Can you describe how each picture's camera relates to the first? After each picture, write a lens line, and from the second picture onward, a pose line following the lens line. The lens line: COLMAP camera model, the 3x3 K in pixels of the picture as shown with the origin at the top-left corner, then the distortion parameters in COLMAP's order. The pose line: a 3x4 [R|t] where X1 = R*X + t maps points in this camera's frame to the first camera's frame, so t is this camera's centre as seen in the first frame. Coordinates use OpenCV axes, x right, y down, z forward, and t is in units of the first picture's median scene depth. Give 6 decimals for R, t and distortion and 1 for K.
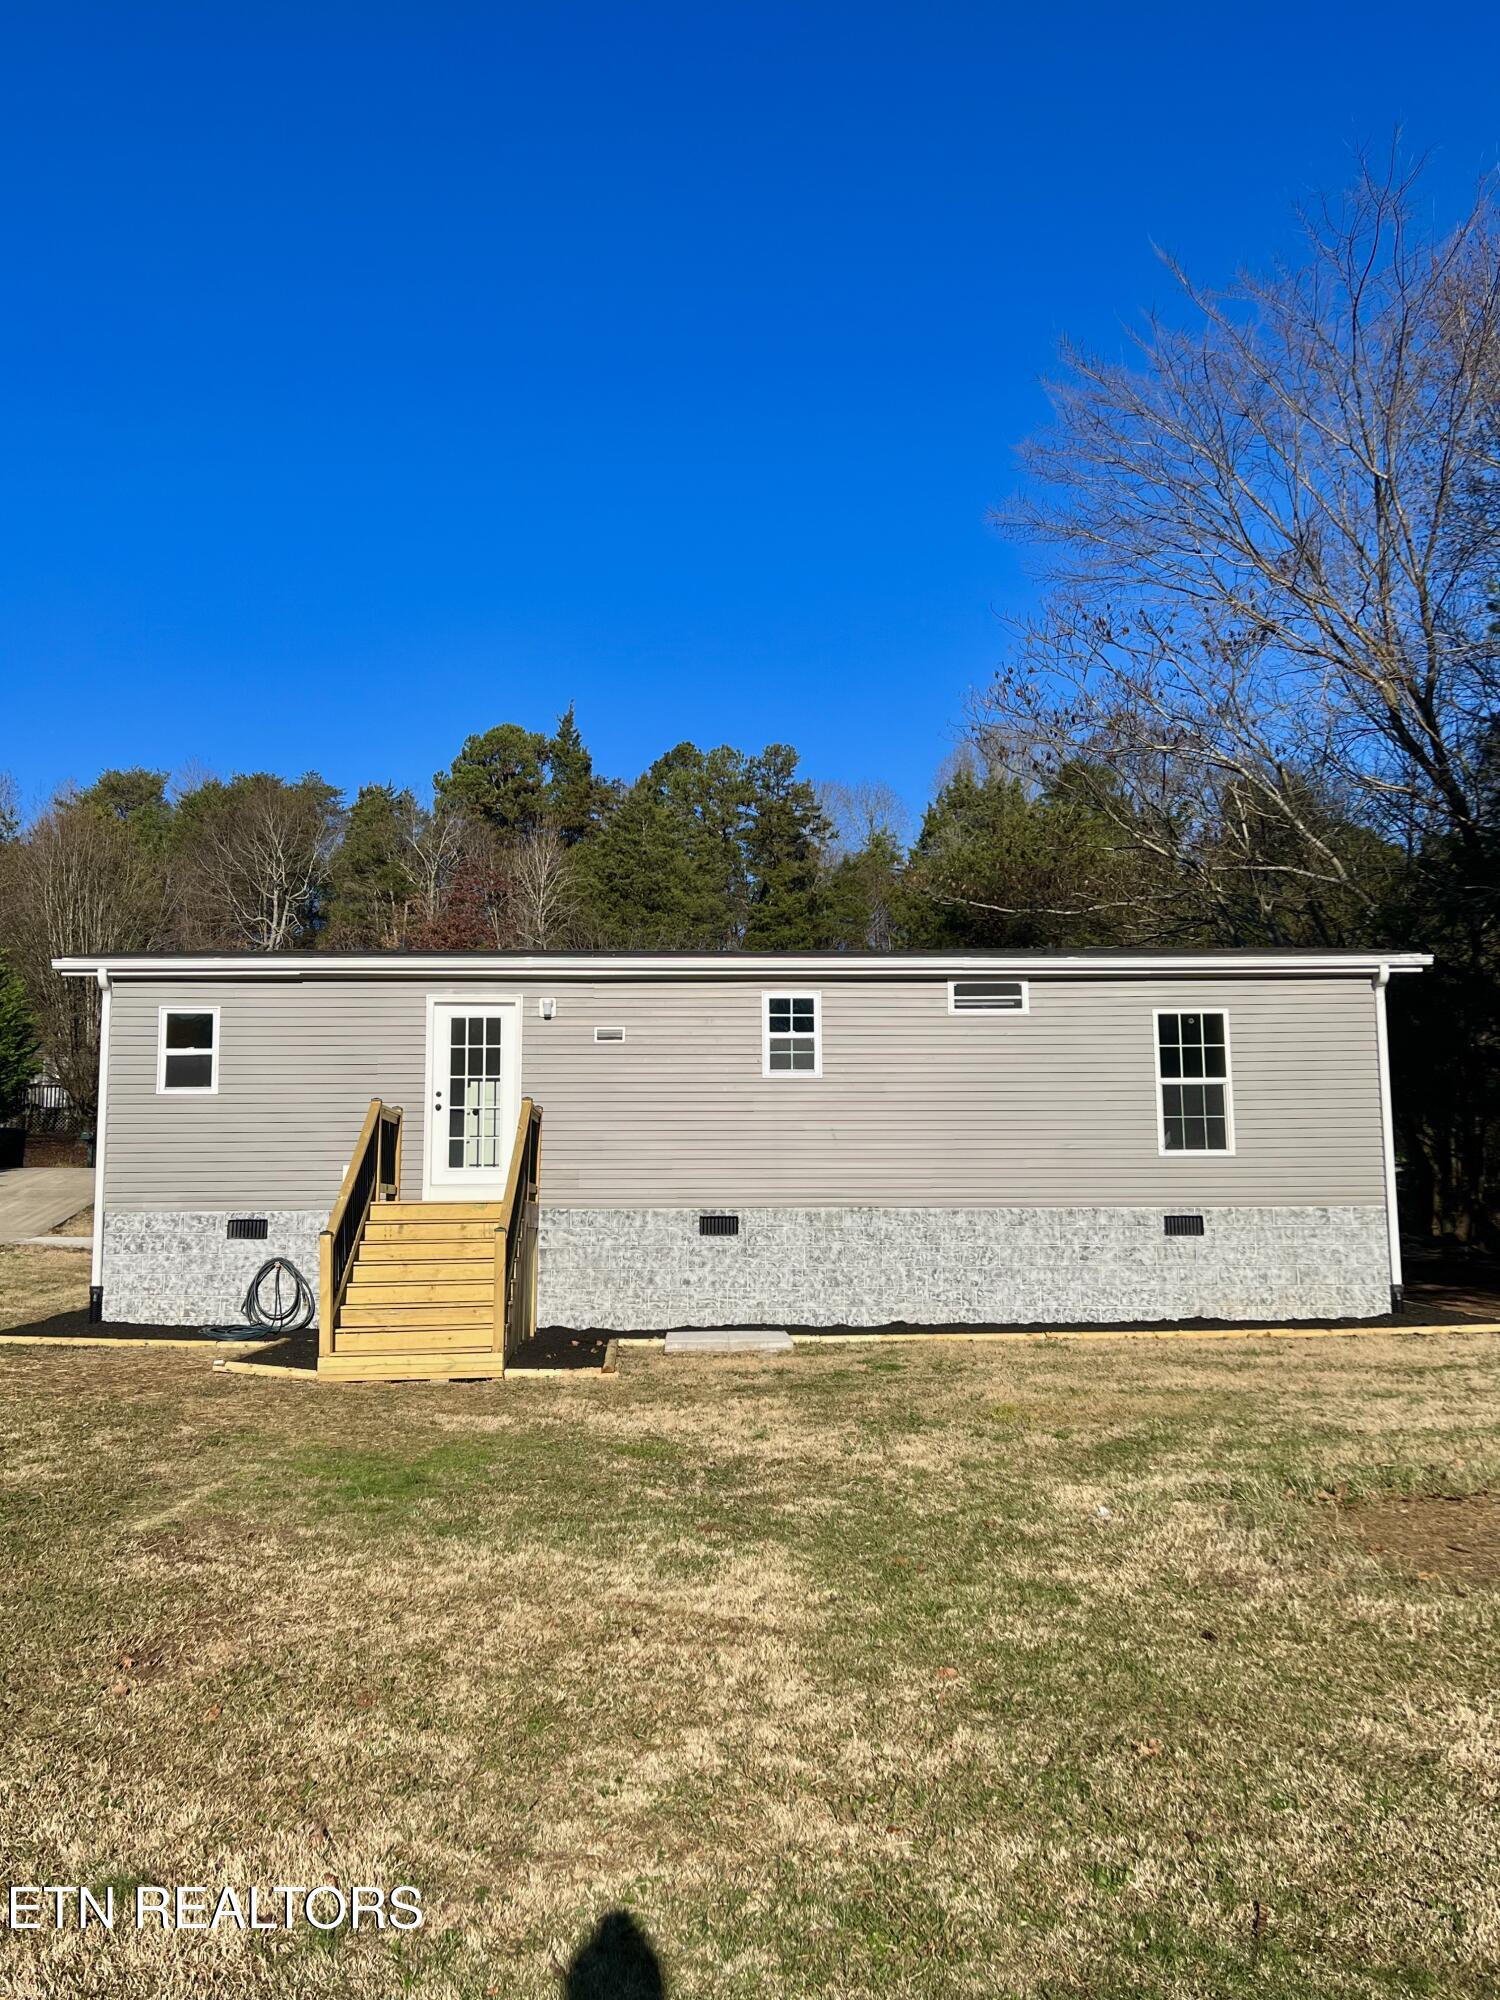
lens RADIAL K [[1678.6, 0, 746.1], [0, 1678.6, 998.1], [0, 0, 1]] dist [0.045537, -0.001907]
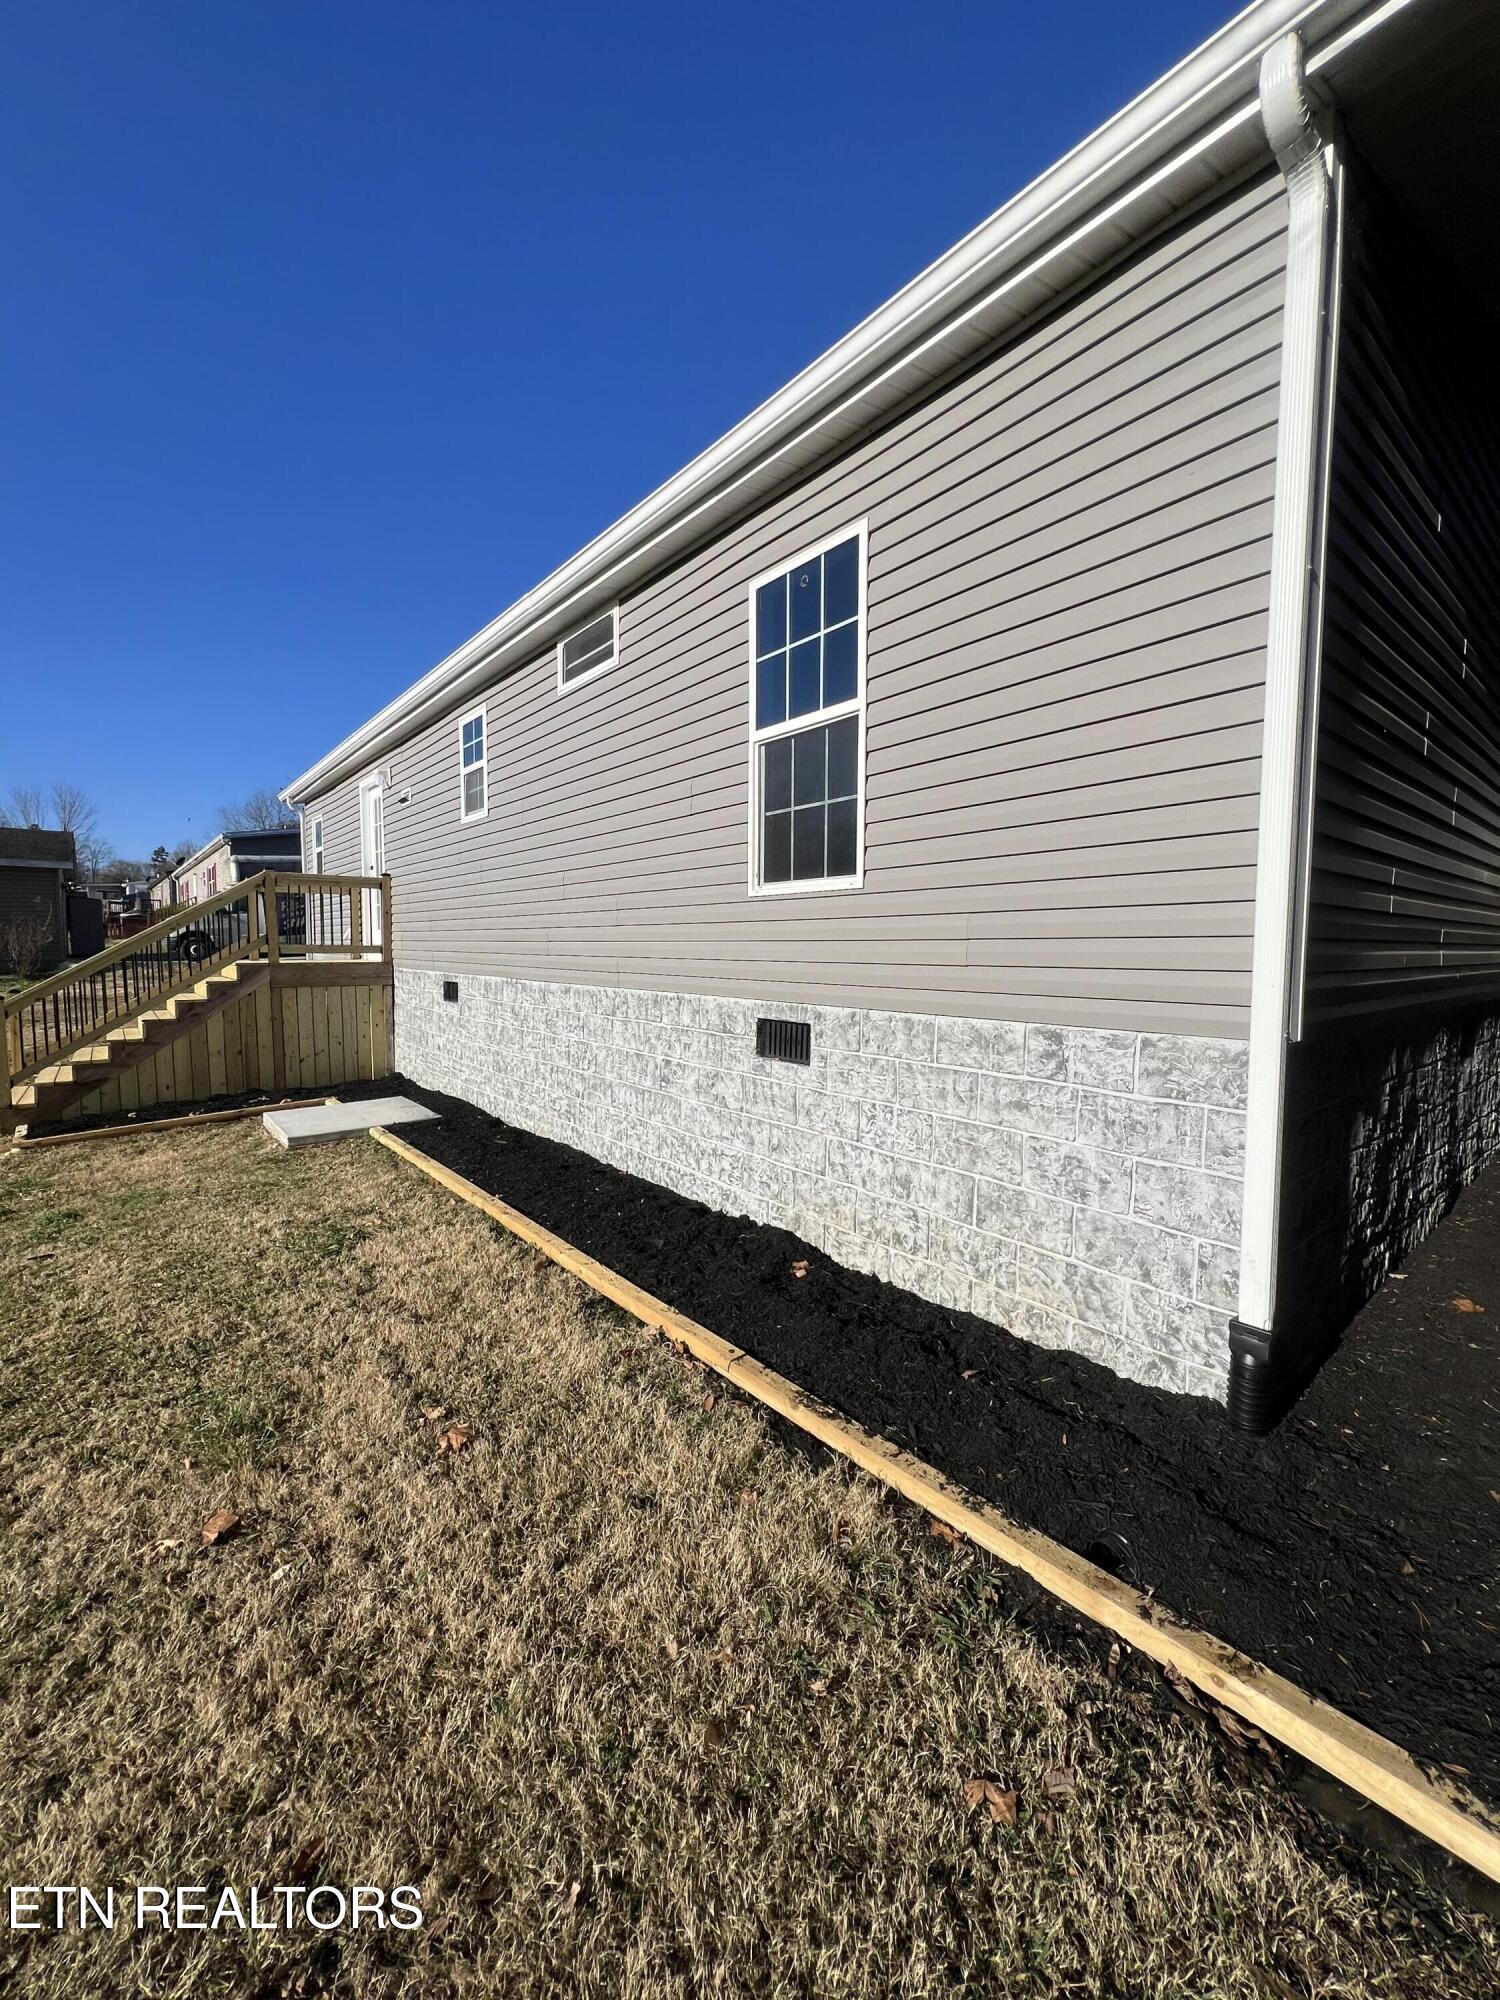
lens RADIAL K [[803.6, 0, 749.2], [0, 803.6, 1013.6], [0, 0, 1]] dist [0.004344, 0.001264]
pose [[0.601767, 0.076075, -0.795040, 0.436218], [0.092464, 0.982124, 0.163962, 0.089453], [0.793301, -0.172179, 0.583976, 0.864500]]
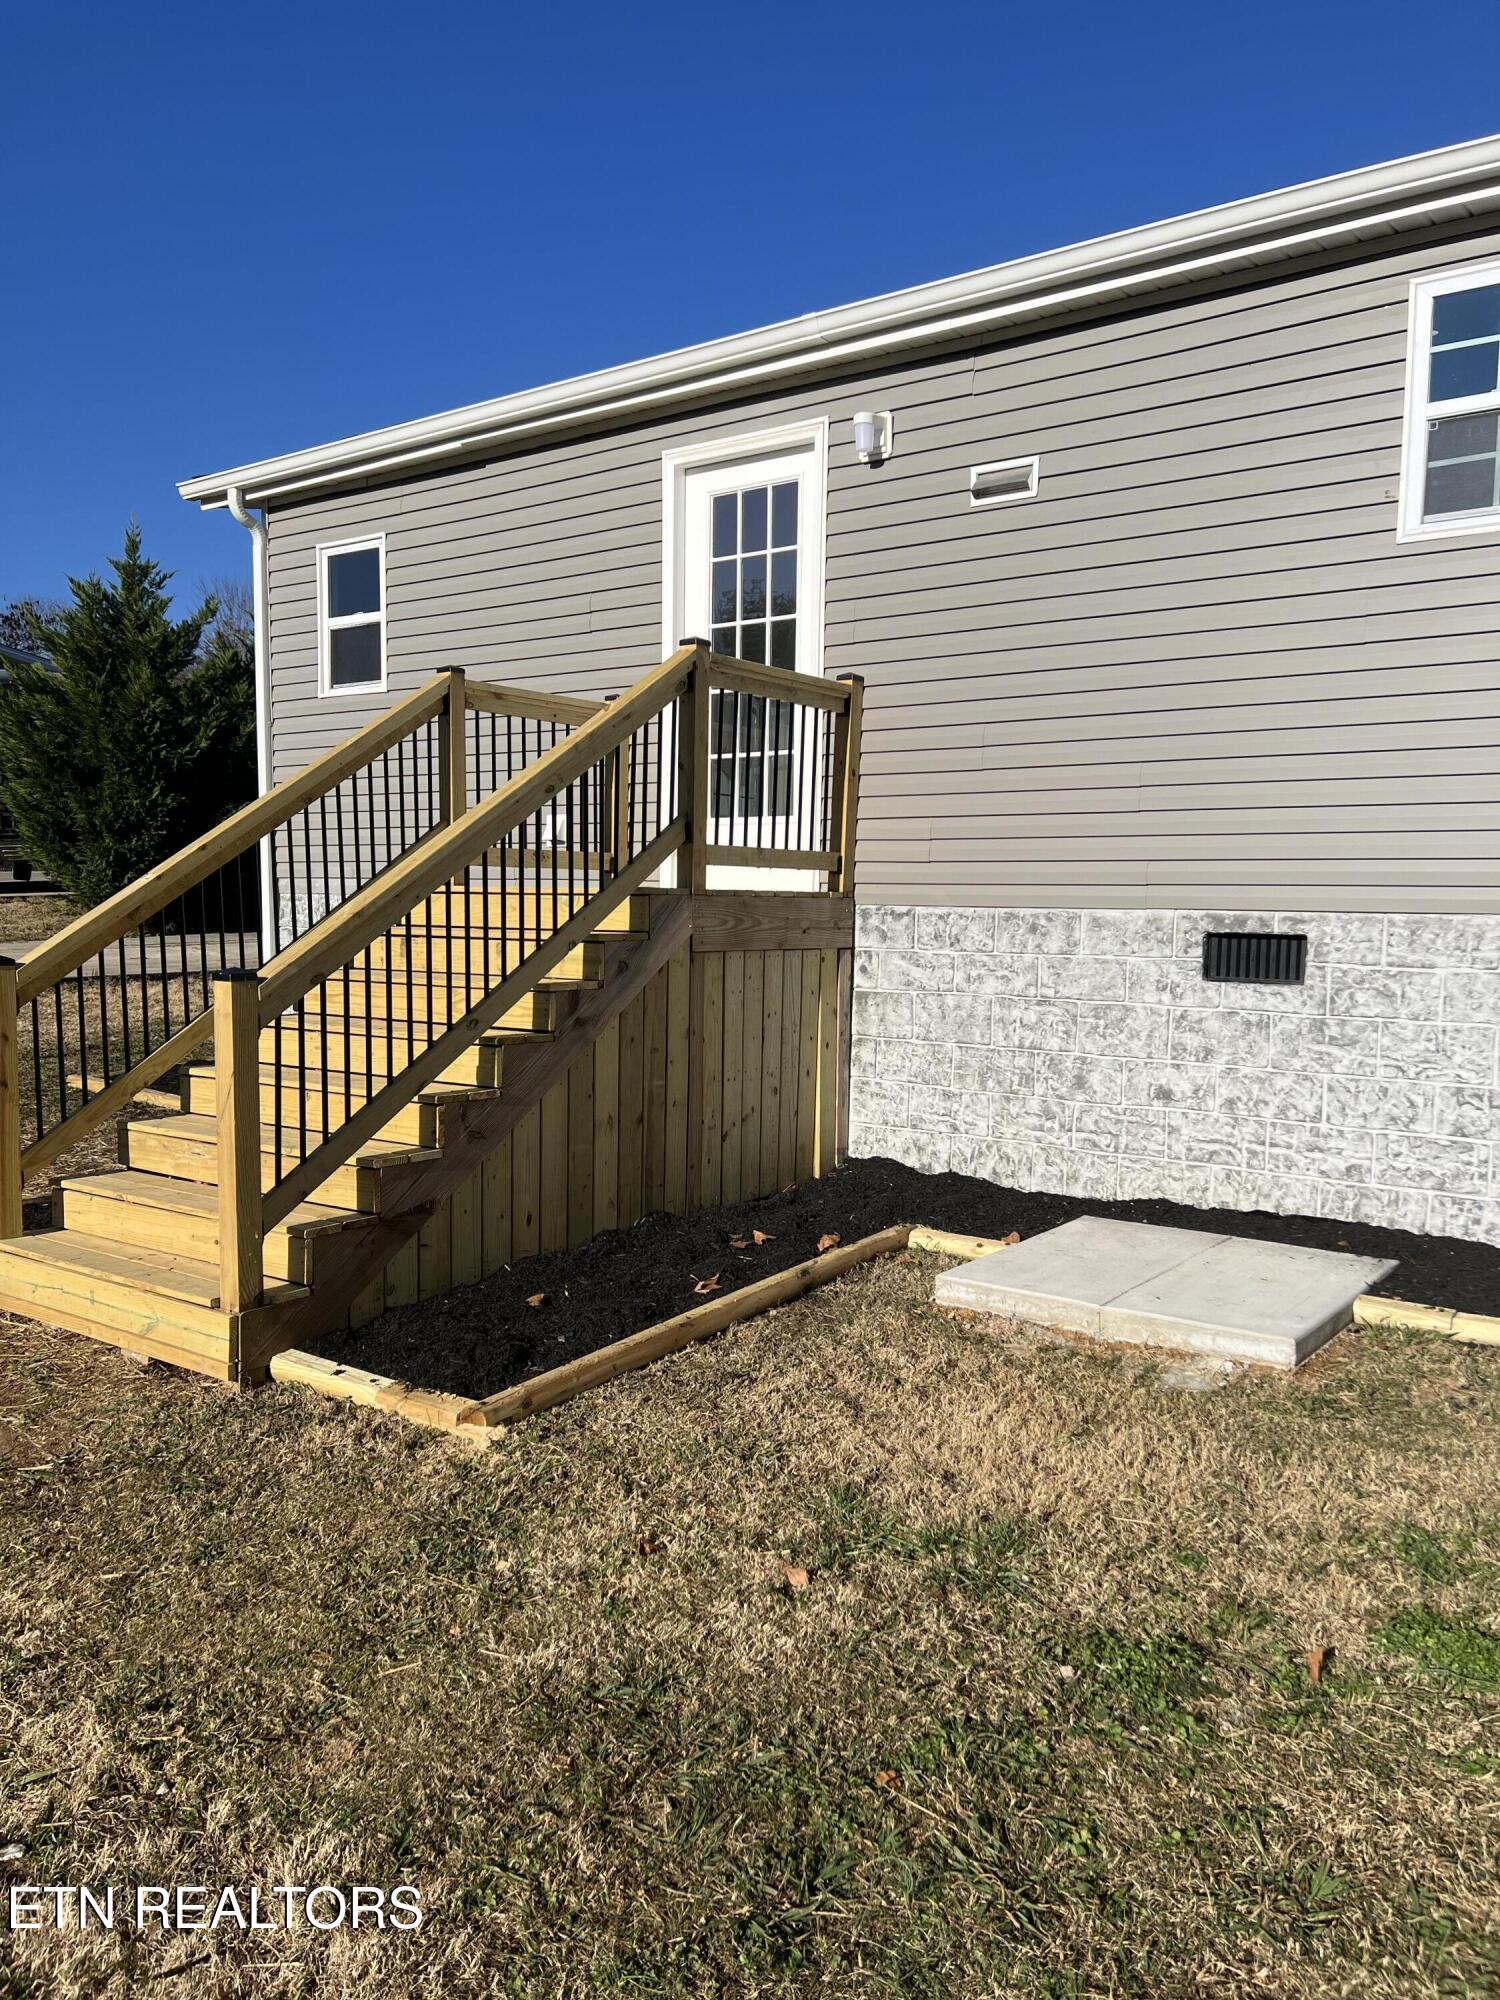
lens RADIAL K [[1511.6, 0, 735.8], [0, 1511.6, 1045.4], [0, 0, 1]] dist [0.044424, -0.041306]
pose [[0.775138, 0.080098, -0.626694, 0.109742], [0.066556, 0.976059, 0.207072, 0.074252], [0.628276, -0.202220, 0.751250, 0.652752]]
